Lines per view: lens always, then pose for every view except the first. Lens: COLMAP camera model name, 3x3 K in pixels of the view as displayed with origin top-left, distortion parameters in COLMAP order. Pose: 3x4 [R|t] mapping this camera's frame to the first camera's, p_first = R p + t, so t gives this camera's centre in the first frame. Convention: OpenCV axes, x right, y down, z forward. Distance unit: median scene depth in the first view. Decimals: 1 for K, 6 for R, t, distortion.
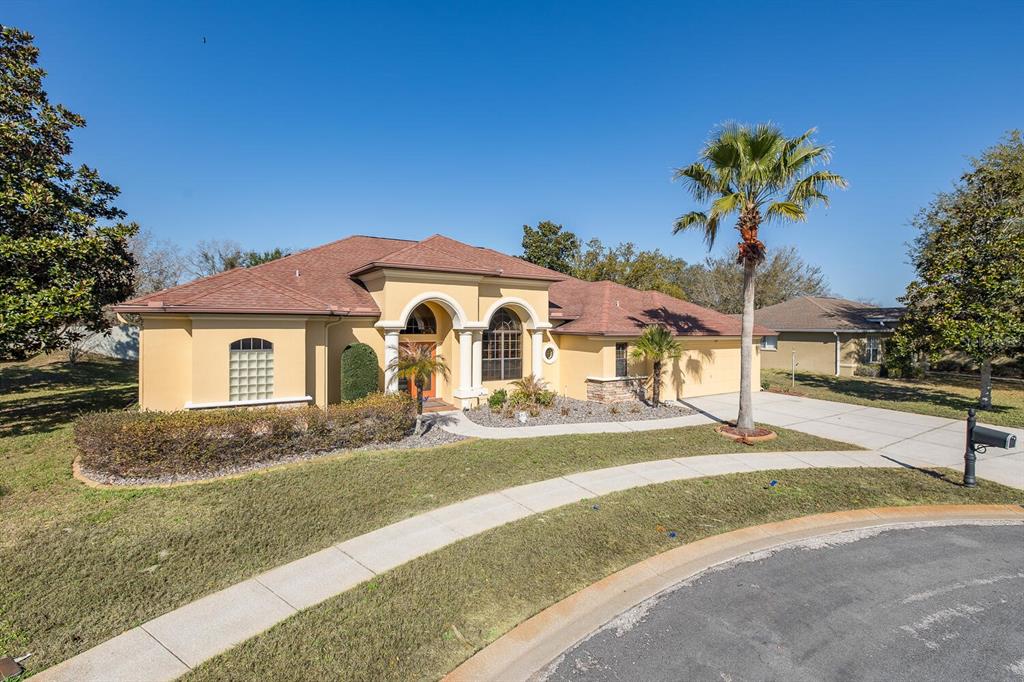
lens RADIAL K [[410.2, 0, 452.5], [0, 410.2, 340.2], [0, 0, 1]] dist [-0.001937, -0.000325]
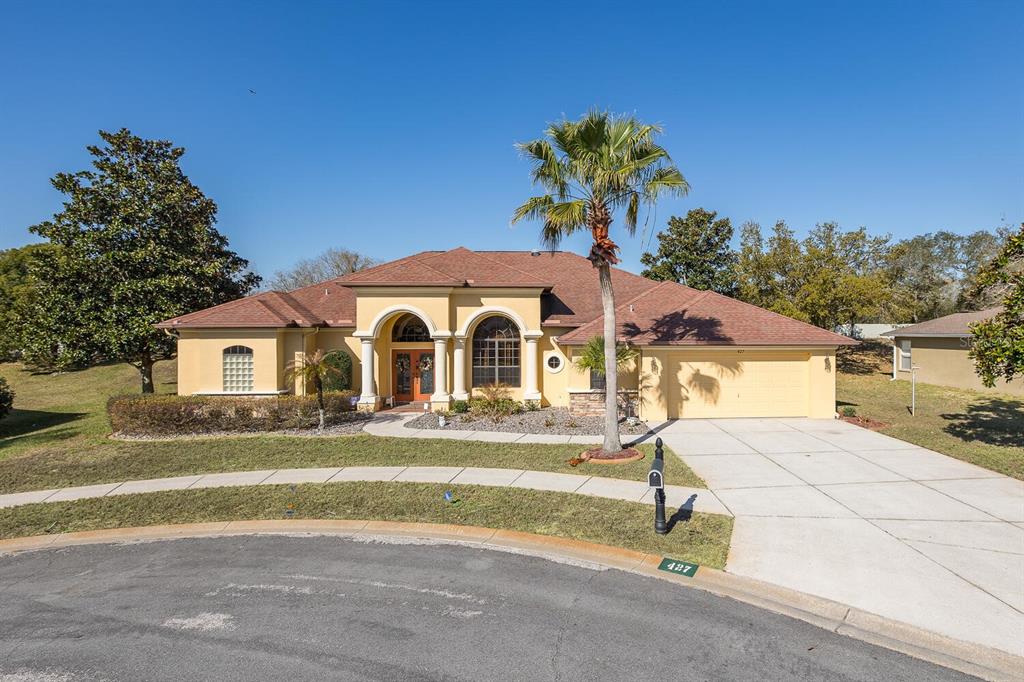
lens RADIAL K [[447.4, 0, 540.8], [0, 447.4, 343.4], [0, 0, 1]] dist [-0.000864, -0.000028]
pose [[0.915078, 0.004511, -0.403252, 0.797061], [-0.005451, 0.999984, -0.001183, -0.013217], [0.403241, 0.003280, 0.915088, 0.038230]]
